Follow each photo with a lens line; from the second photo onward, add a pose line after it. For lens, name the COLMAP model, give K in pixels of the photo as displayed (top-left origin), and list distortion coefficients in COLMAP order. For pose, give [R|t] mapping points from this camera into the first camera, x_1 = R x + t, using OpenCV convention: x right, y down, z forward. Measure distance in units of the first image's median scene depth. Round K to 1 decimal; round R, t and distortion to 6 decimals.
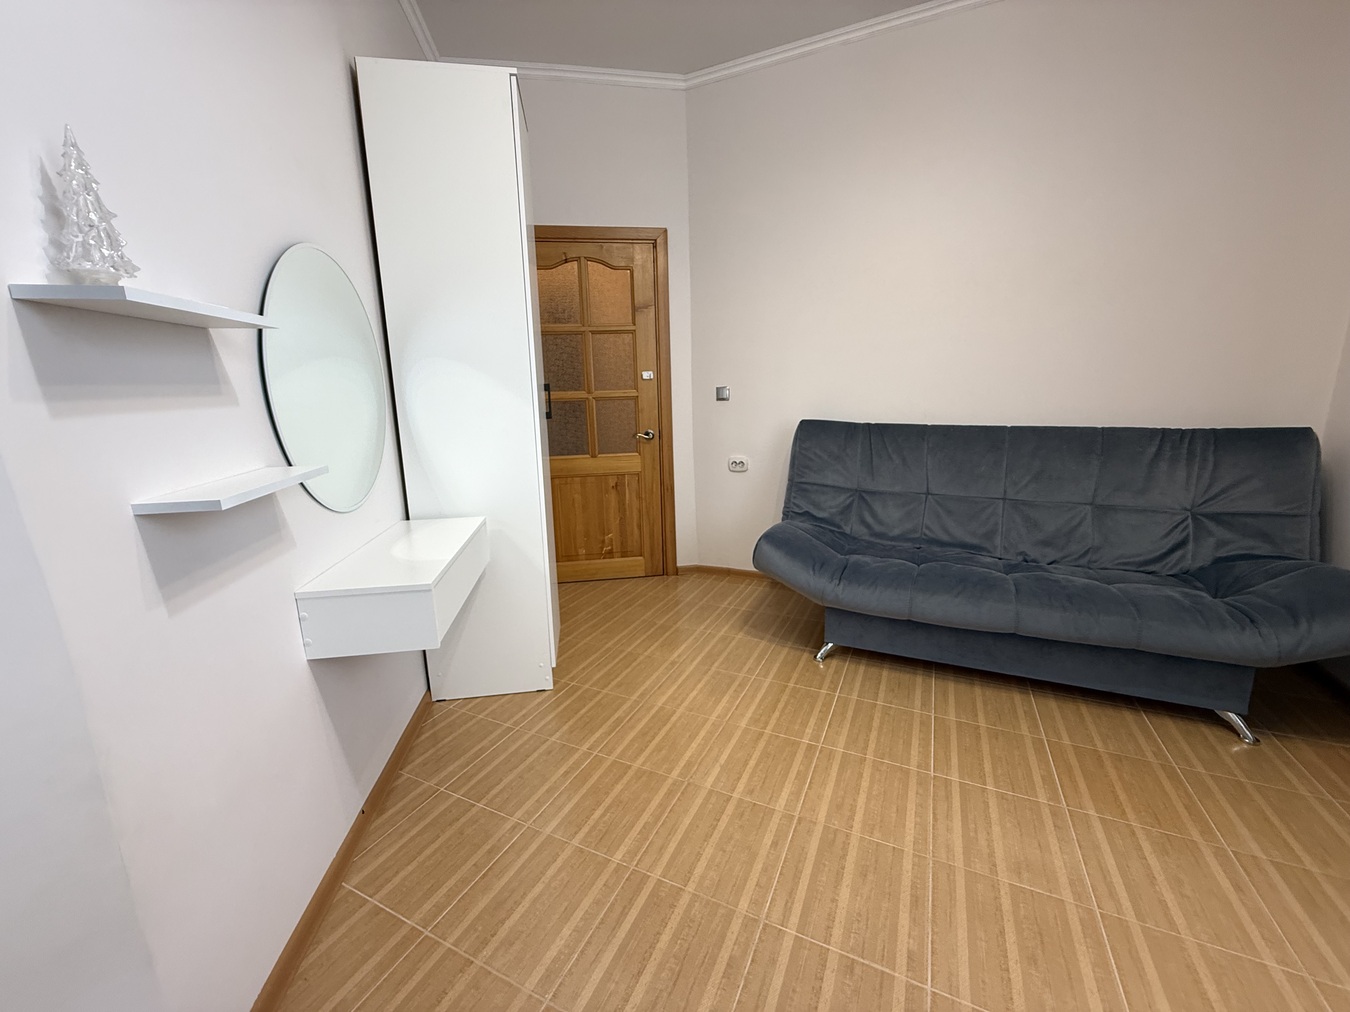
lens RADIAL K [[540.5, 0, 672.8], [0, 540.5, 504.7], [0, 0, 1]] dist [-0.003358, -0.000169]
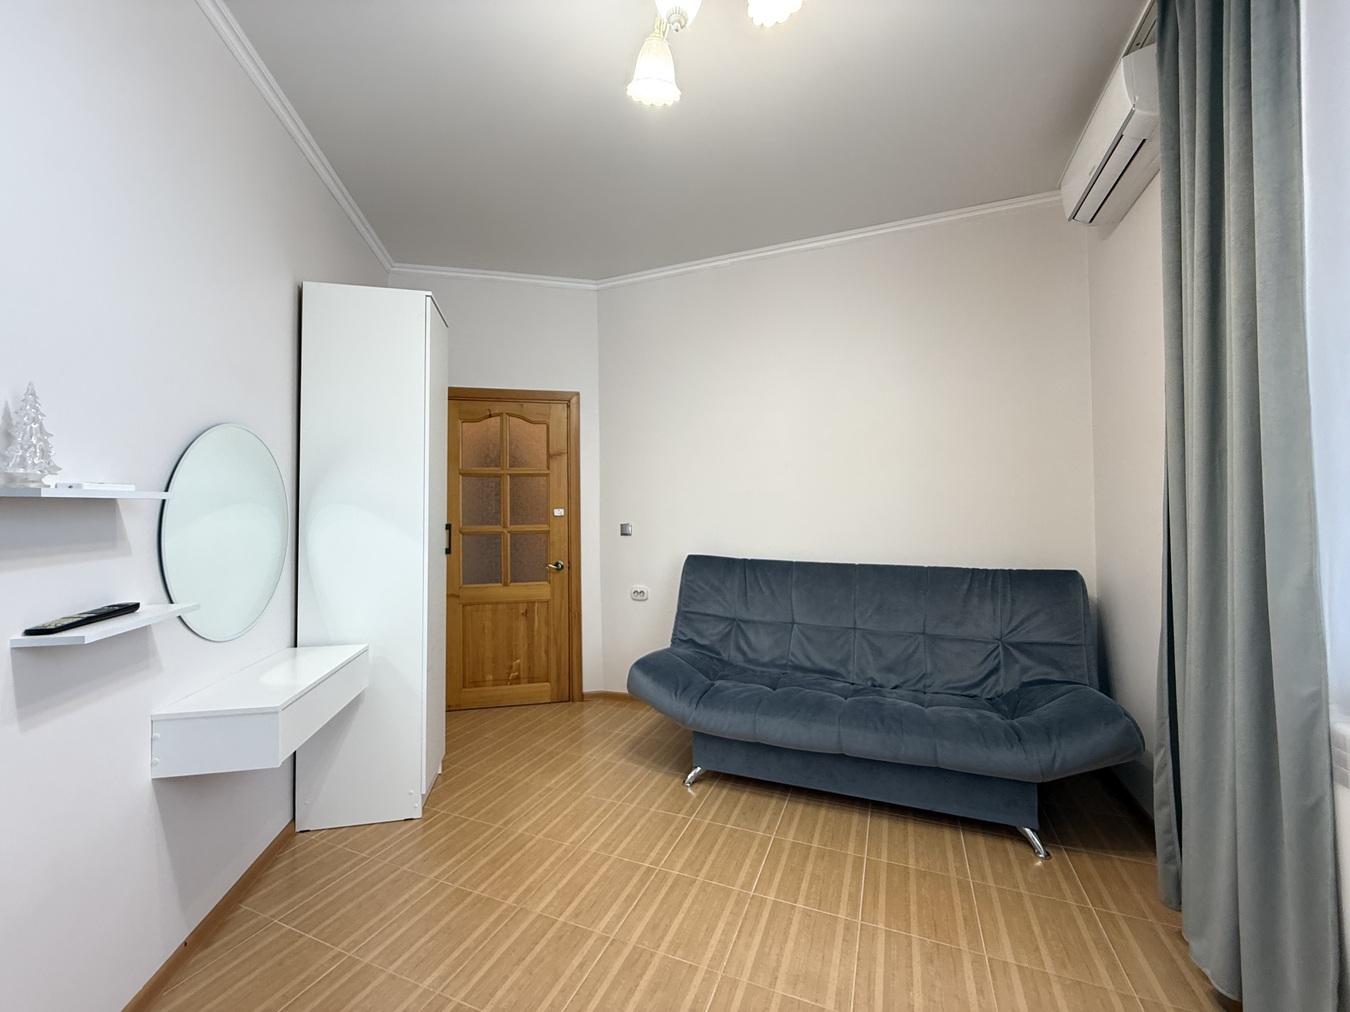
lens RADIAL K [[540.5, 0, 675.2], [0, 540.5, 502.1], [0, 0, 1]] dist [-0.003358, -0.000169]
pose [[0.998207, 0.017772, 0.057161, 0.213267], [-0.004467, 0.974366, -0.224923, -0.015730], [-0.059693, 0.224264, 0.972698, -0.178806]]
